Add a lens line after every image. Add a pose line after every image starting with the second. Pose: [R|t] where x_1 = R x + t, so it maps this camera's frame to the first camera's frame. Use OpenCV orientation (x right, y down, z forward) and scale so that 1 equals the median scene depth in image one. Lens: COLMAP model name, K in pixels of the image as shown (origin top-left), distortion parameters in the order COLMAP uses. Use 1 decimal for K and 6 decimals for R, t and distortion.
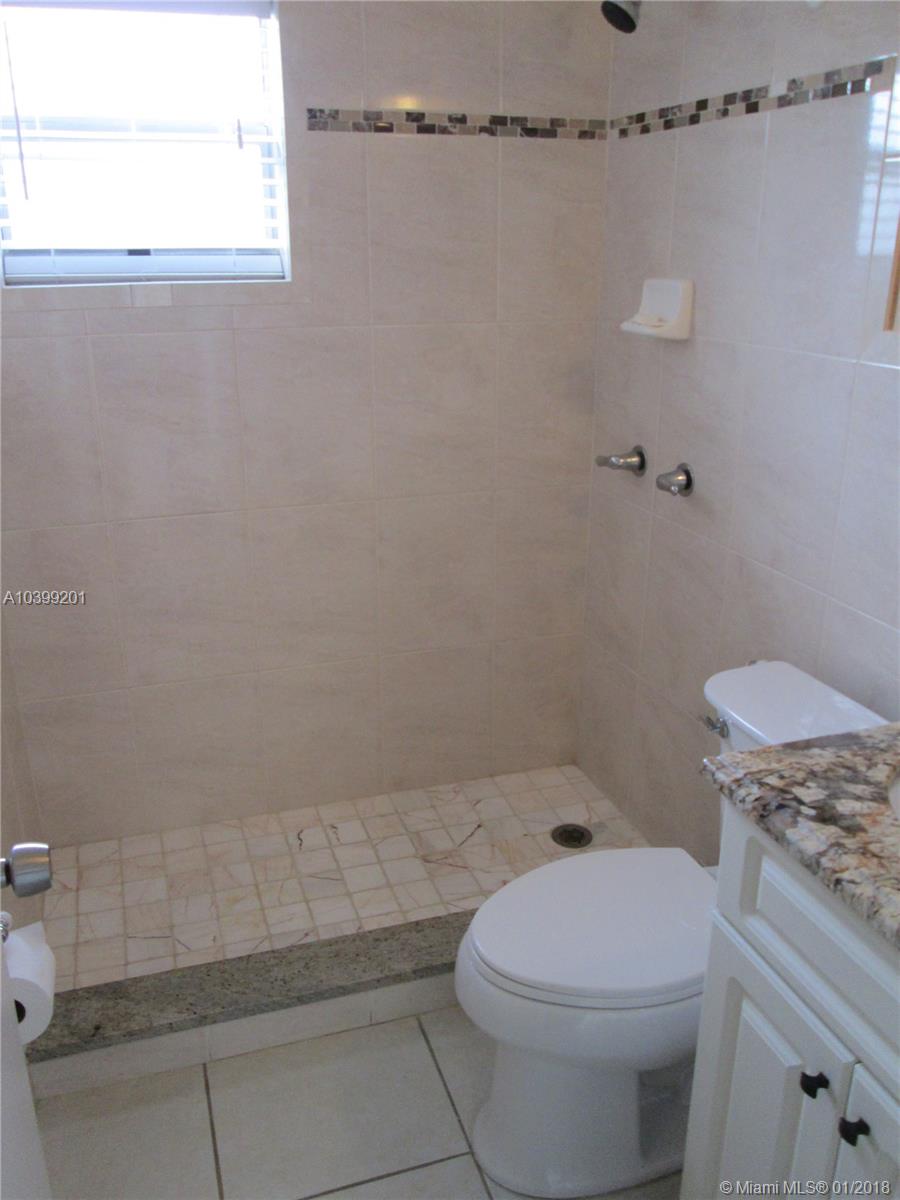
lens RADIAL K [[1011.7, 0, 447.1], [0, 1011.7, 604.1], [0, 0, 1]] dist [-0.036883, 0.012901]
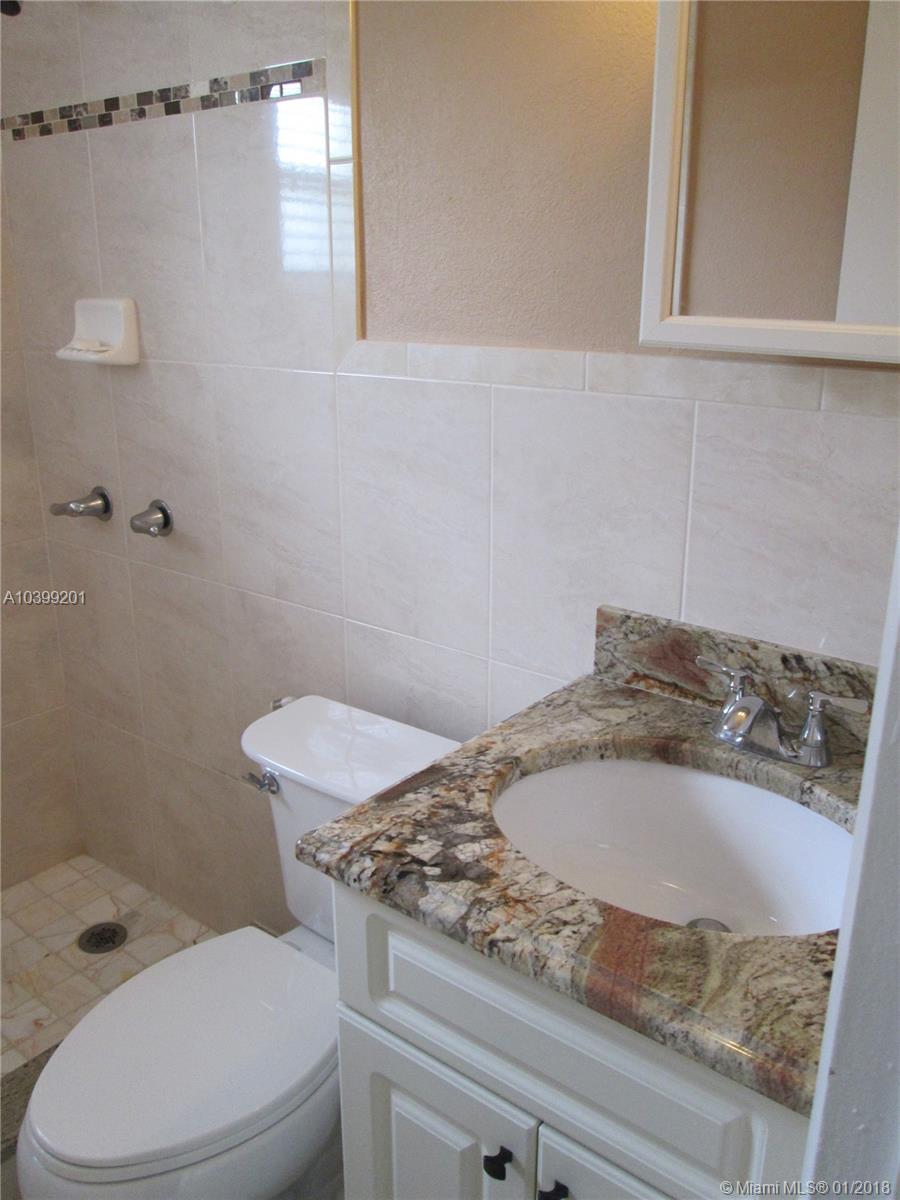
lens RADIAL K [[1011.7, 0, 457.1], [0, 1011.7, 593.9], [0, 0, 1]] dist [-0.036883, 0.012901]
pose [[0.838289, -0.169712, 0.518140, -0.025548], [0.187772, 0.982050, 0.017868, -0.027057], [-0.511872, 0.082313, 0.855109, 0.116764]]
